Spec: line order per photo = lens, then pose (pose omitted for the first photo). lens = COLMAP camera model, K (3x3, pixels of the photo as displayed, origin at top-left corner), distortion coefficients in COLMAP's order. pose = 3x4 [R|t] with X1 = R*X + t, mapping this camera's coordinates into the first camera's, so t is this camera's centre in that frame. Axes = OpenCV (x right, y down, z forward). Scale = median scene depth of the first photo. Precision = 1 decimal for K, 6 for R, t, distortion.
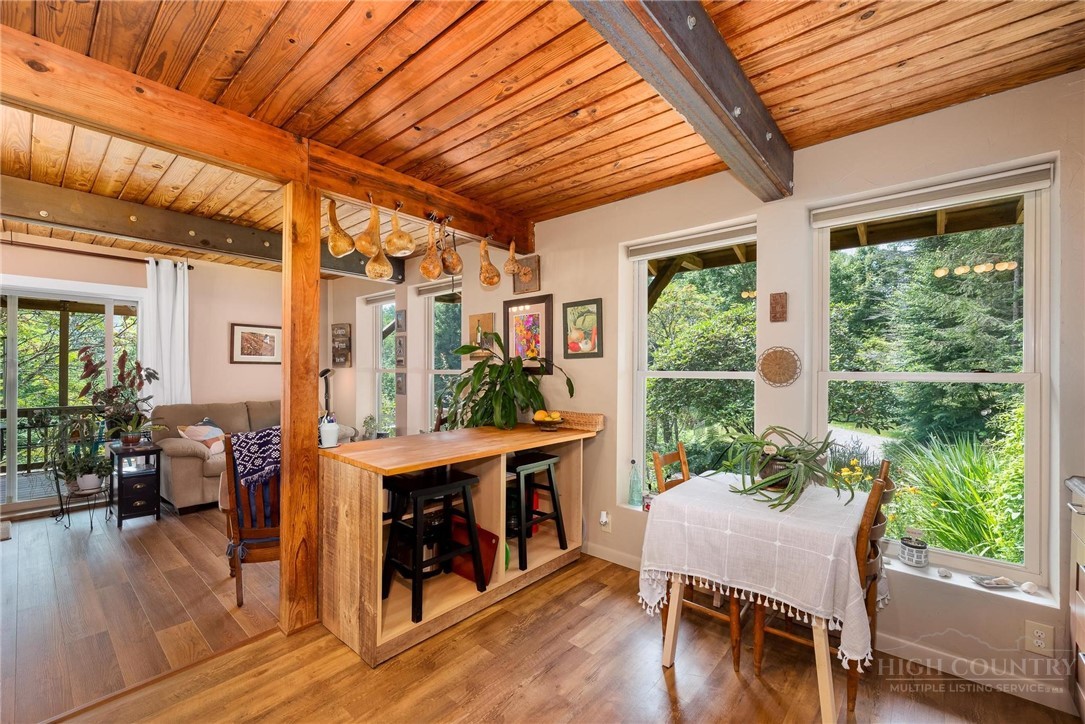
lens RADIAL K [[448.3, 0, 541.4], [0, 448.3, 368.5], [0, 0, 1]] dist [-0.000320, -0.000118]
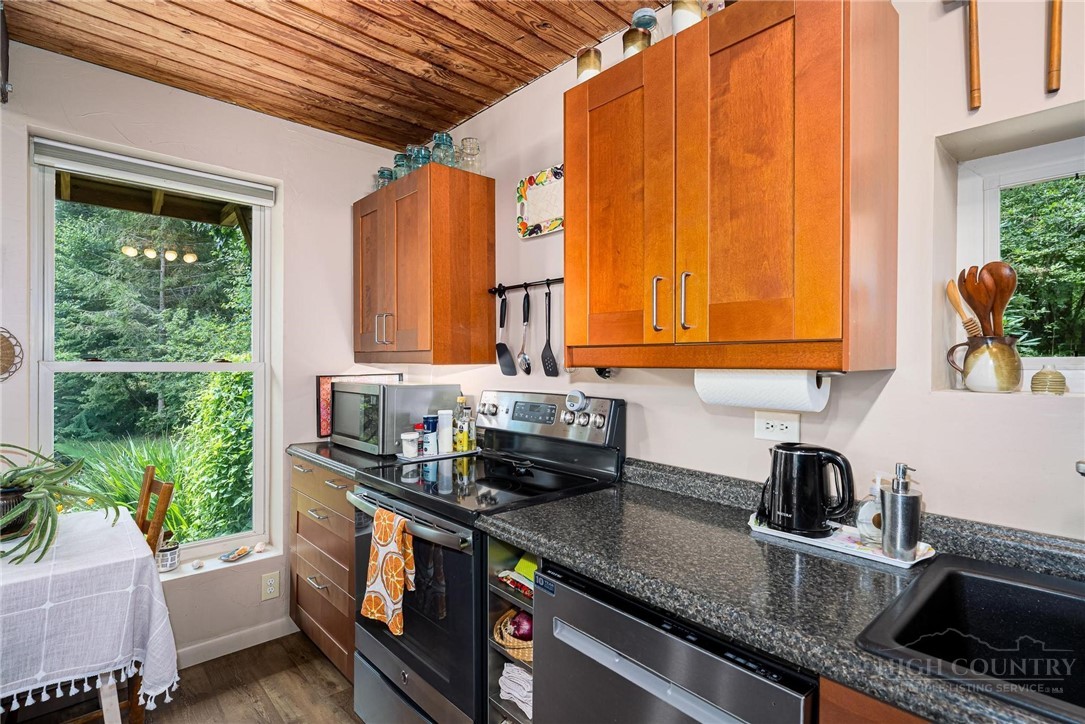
lens RADIAL K [[524.4, 0, 542.5], [0, 524.4, 362.0], [0, 0, 1]] dist [0.000998, 0.000699]
pose [[0.121235, -0.001807, 0.992622, -0.138528], [-0.007574, 0.999968, 0.002746, -0.000642], [-0.992595, -0.007851, 0.121217, 0.090759]]
